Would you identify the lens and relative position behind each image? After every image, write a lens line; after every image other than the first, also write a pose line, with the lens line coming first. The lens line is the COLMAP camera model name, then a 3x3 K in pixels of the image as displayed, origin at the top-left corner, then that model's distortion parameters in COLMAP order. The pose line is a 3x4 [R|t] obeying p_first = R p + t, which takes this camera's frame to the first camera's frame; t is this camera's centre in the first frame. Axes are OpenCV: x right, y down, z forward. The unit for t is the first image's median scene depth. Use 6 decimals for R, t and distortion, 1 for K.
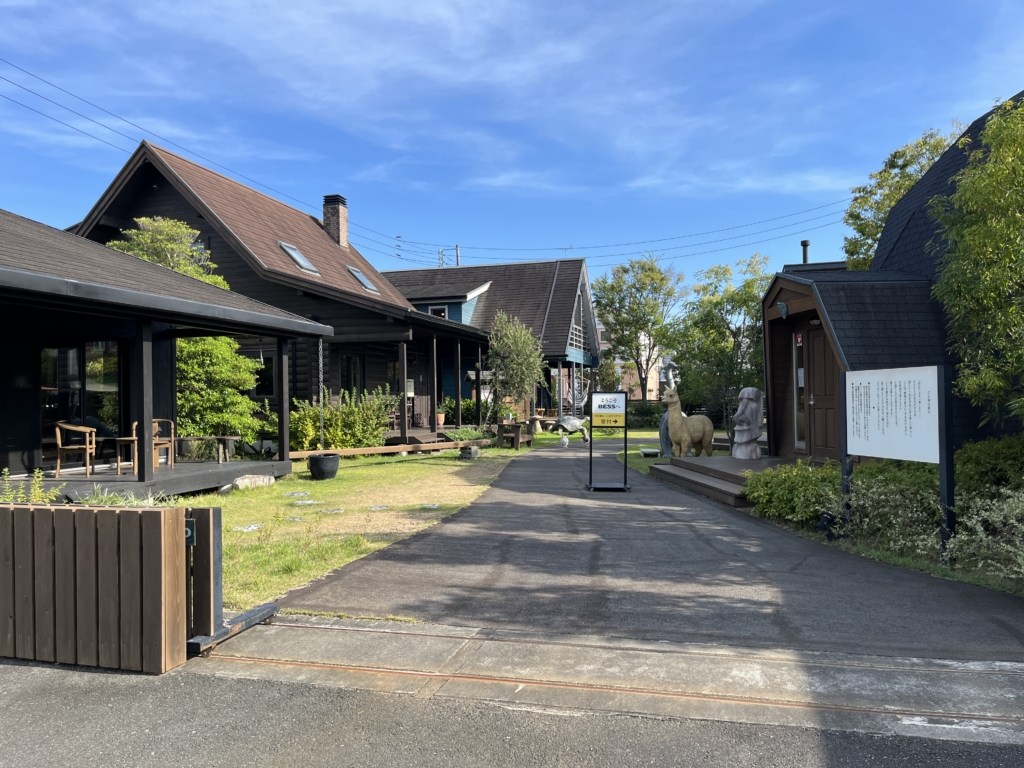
lens RADIAL K [[754.1, 0, 512.0], [0, 754.1, 384.0], [0, 0, 1]] dist [0.001715, 0.000364]
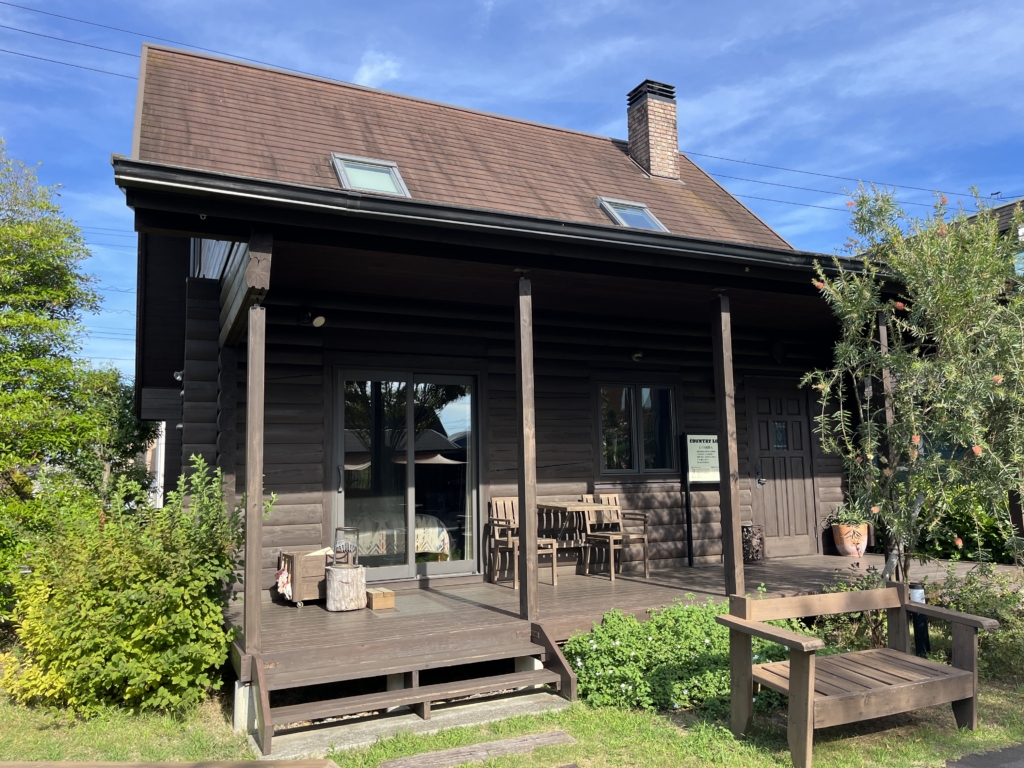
lens RADIAL K [[754.1, 0, 512.0], [0, 754.1, 384.0], [0, 0, 1]] dist [0.001715, 0.000364]
pose [[0.624683, -0.076786, -0.777094, 0.096624], [0.009987, 0.995858, -0.090374, 0.001717], [0.780815, 0.048694, 0.622862, 0.613226]]
